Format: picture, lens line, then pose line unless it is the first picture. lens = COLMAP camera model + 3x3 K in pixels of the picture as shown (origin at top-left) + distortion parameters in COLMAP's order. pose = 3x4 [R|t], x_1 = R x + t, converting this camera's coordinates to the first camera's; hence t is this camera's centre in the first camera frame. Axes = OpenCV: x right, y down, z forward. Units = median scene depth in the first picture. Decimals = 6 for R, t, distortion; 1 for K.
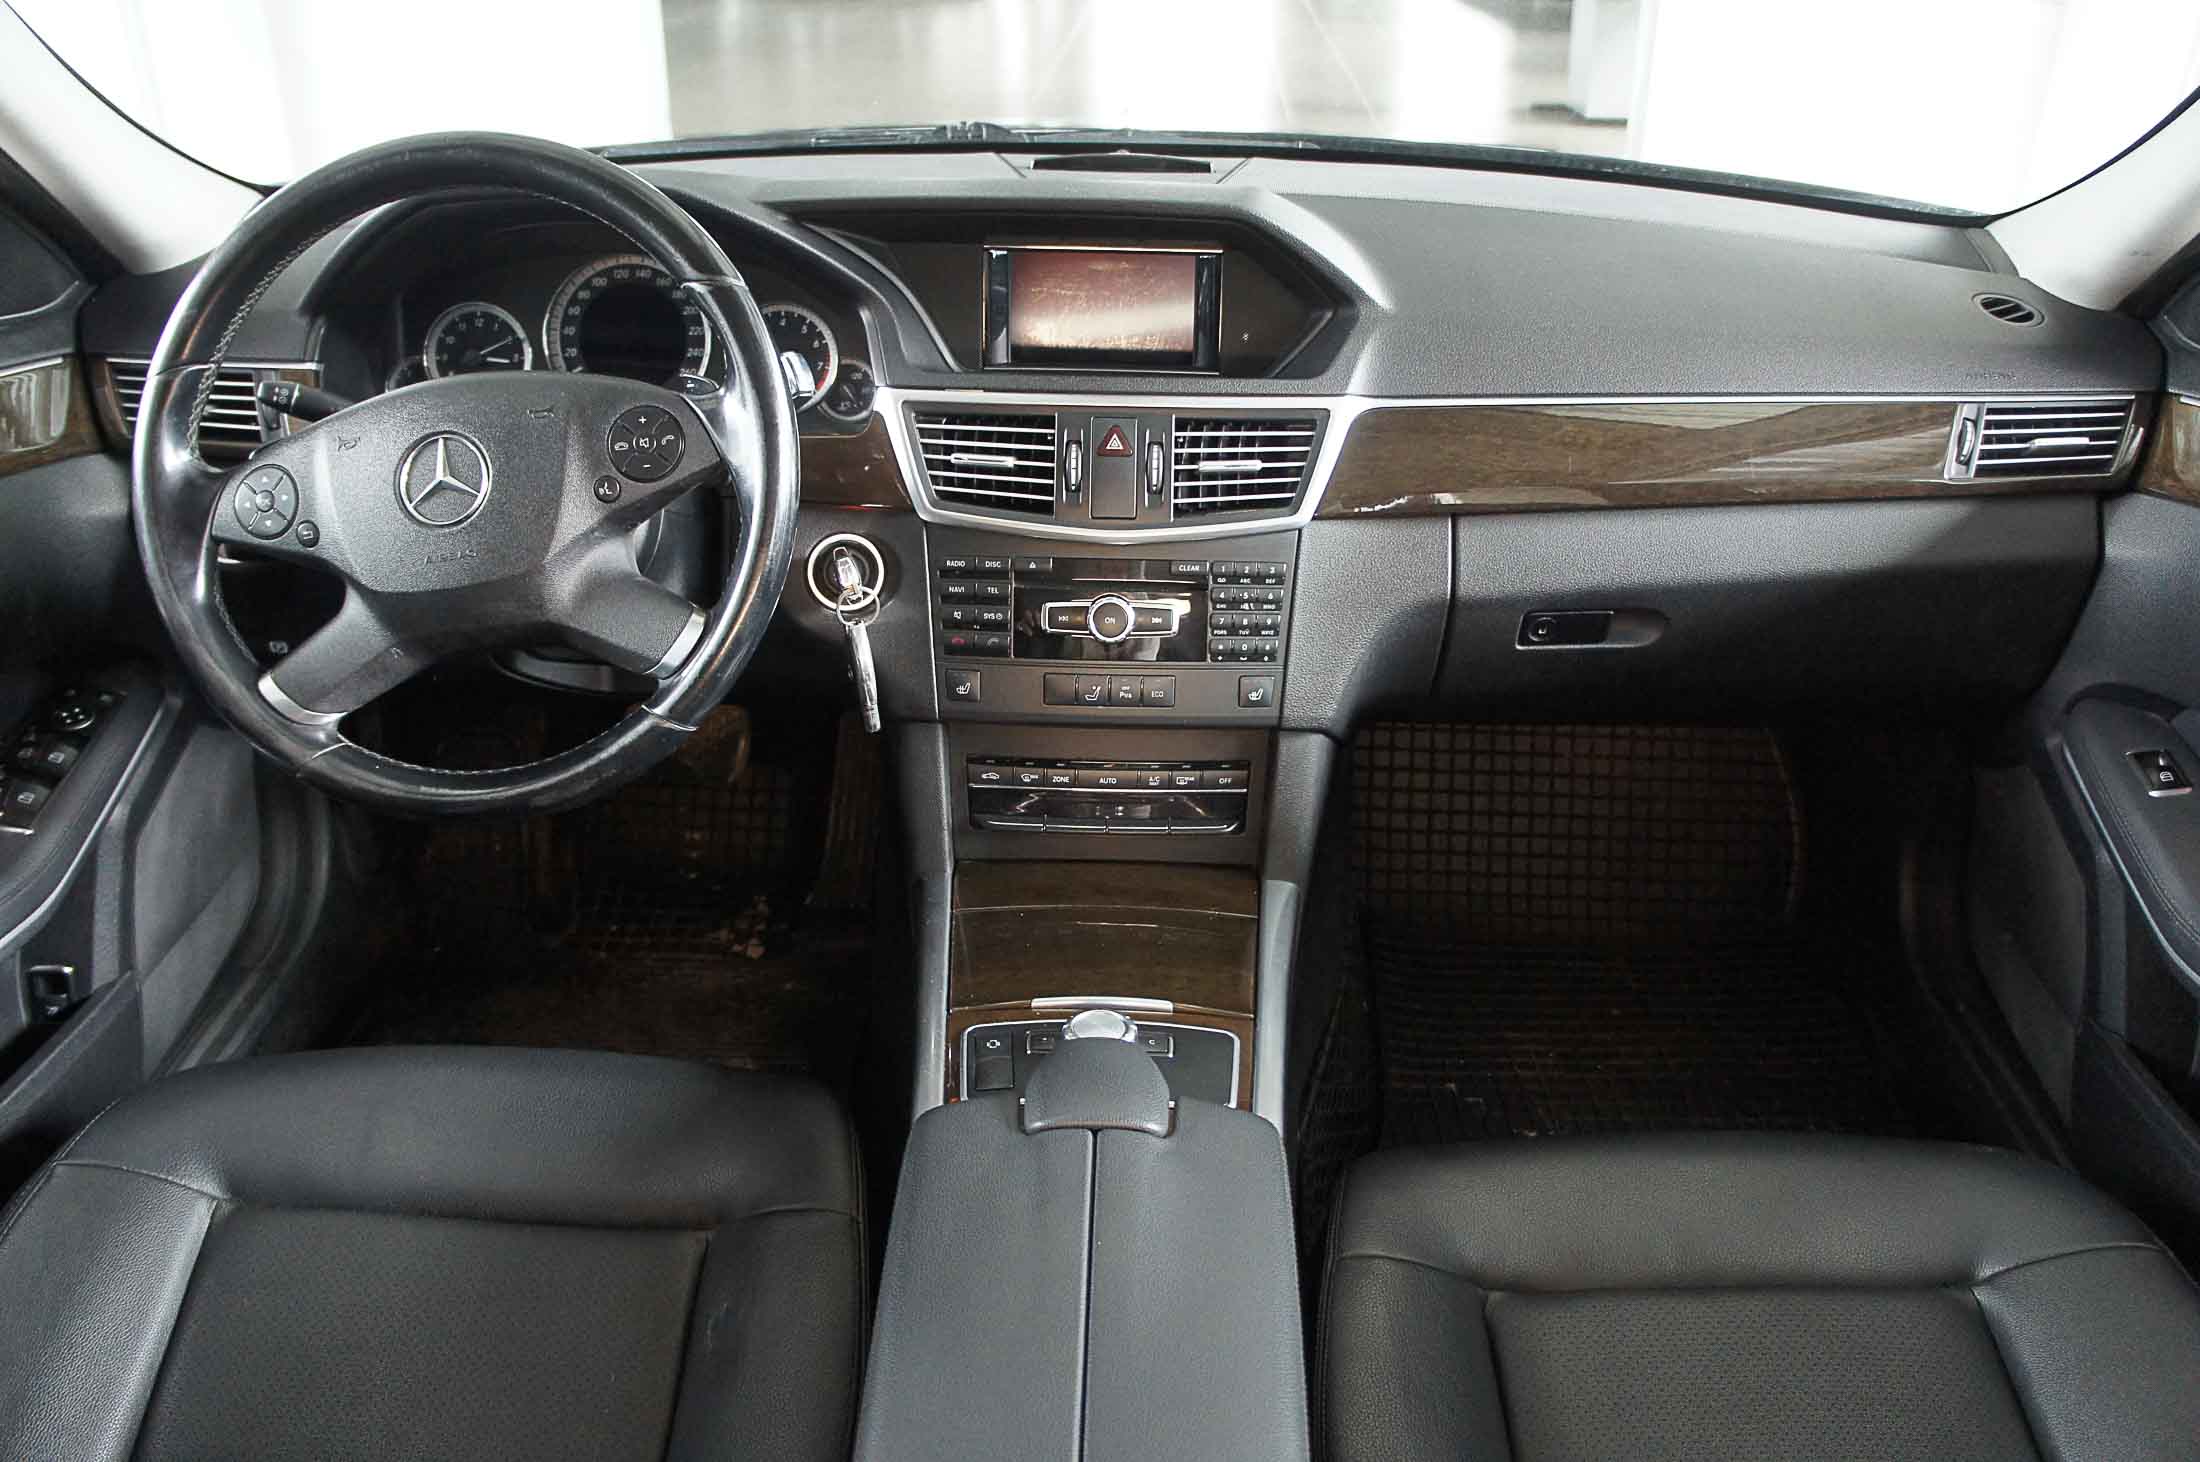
lens RADIAL K [[1724.3, 0, 1104.3], [0, 1724.3, 691.1], [0, 0, 1]] dist [-0.188990, 0.135222]
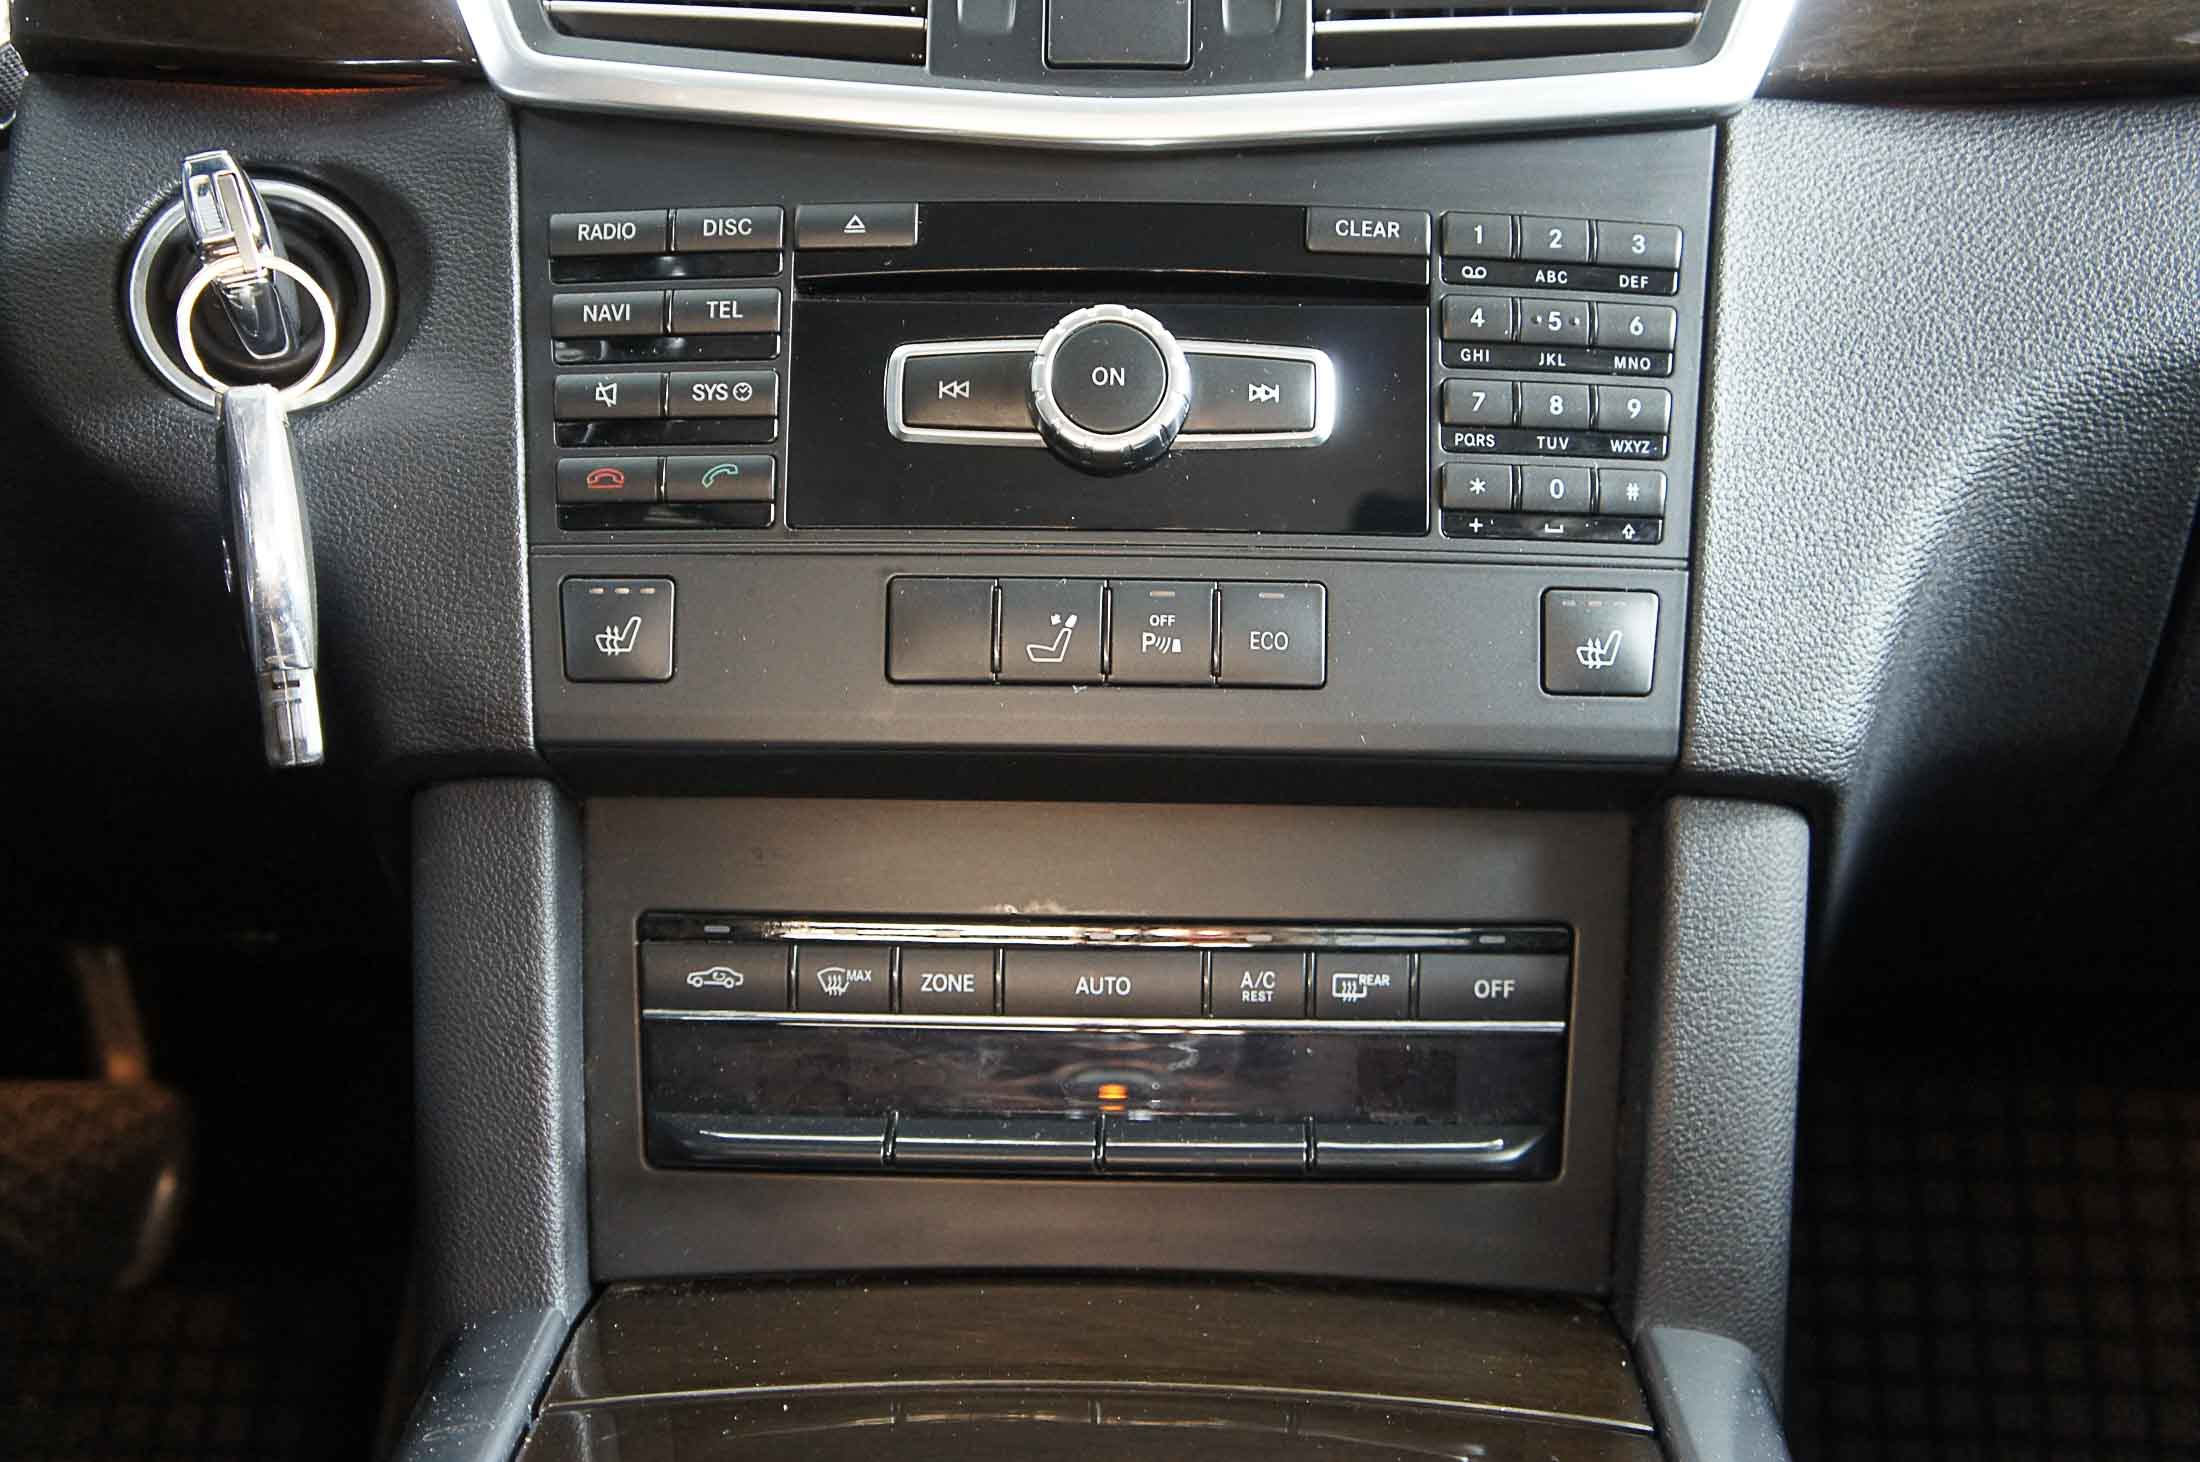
lens RADIAL K [[2667.0, 0, 1108.0], [0, 2667.0, 693.1], [0, 0, 1]] dist [0.083461, 0.003964]
pose [[0.999992, -0.003011, 0.002713, 0.001650], [0.003641, 0.961476, -0.274864, 0.137401], [-0.001781, 0.274871, 0.961479, 0.561913]]
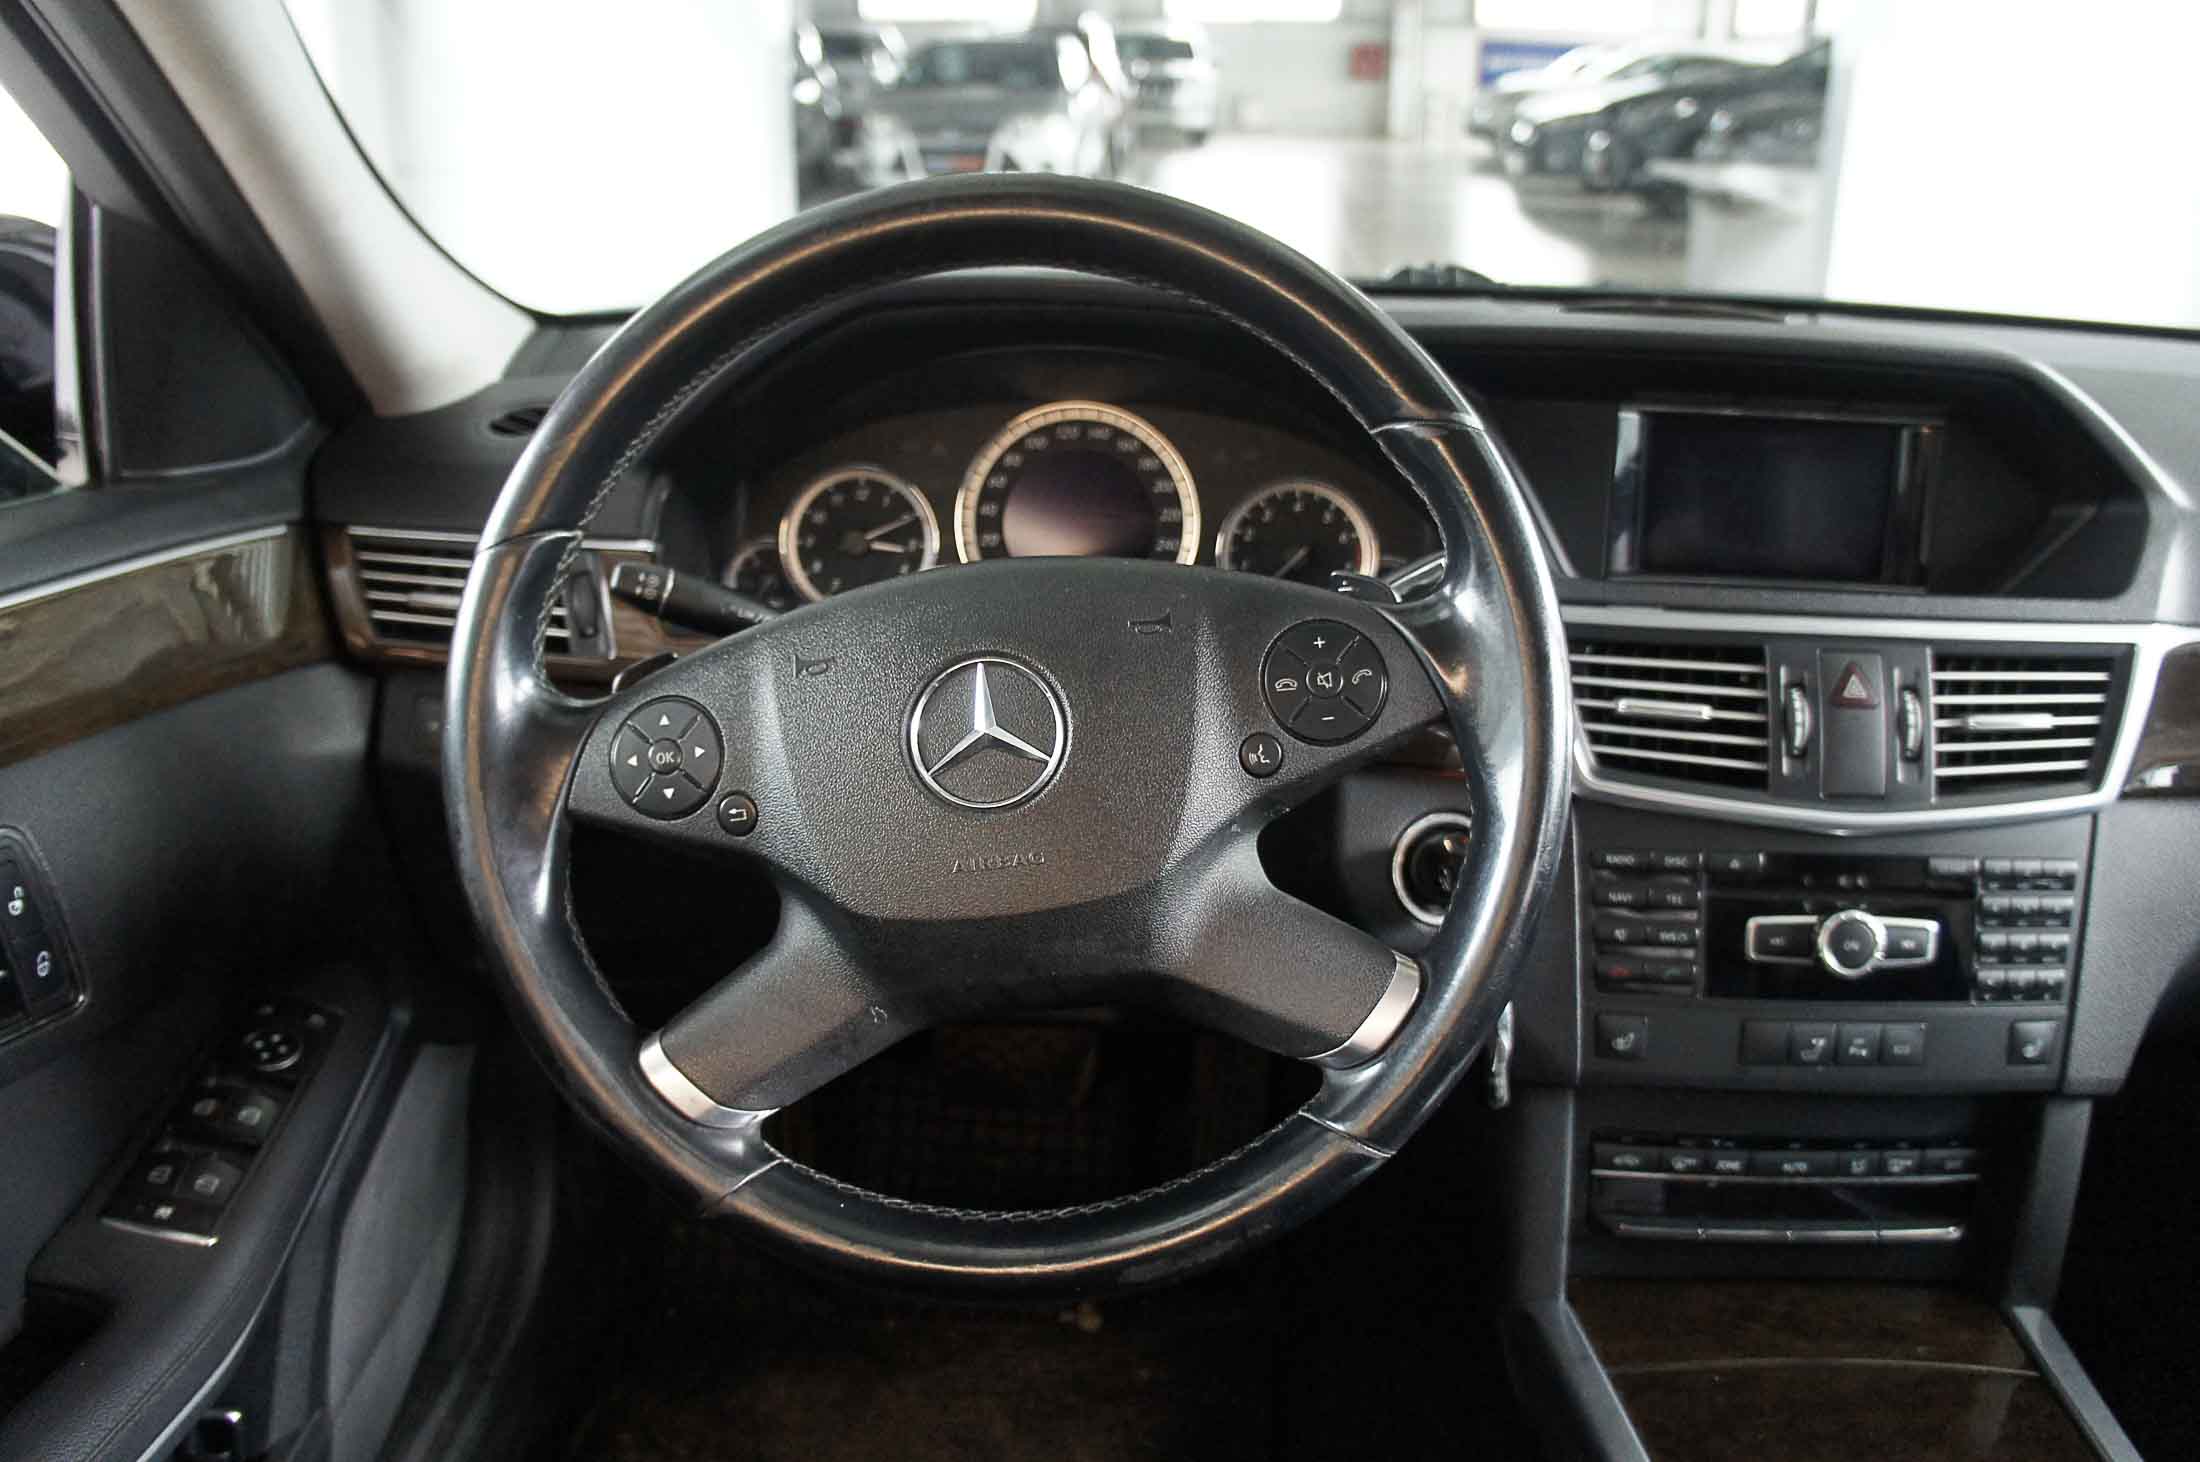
lens RADIAL K [[1724.3, 0, 1104.3], [0, 1724.3, 691.1], [0, 0, 1]] dist [-0.188990, 0.135222]
pose [[0.999471, 0.013399, -0.029625, -0.272655], [-0.017002, 0.992020, -0.124931, -0.052856], [0.027714, 0.125369, 0.991723, 0.318495]]
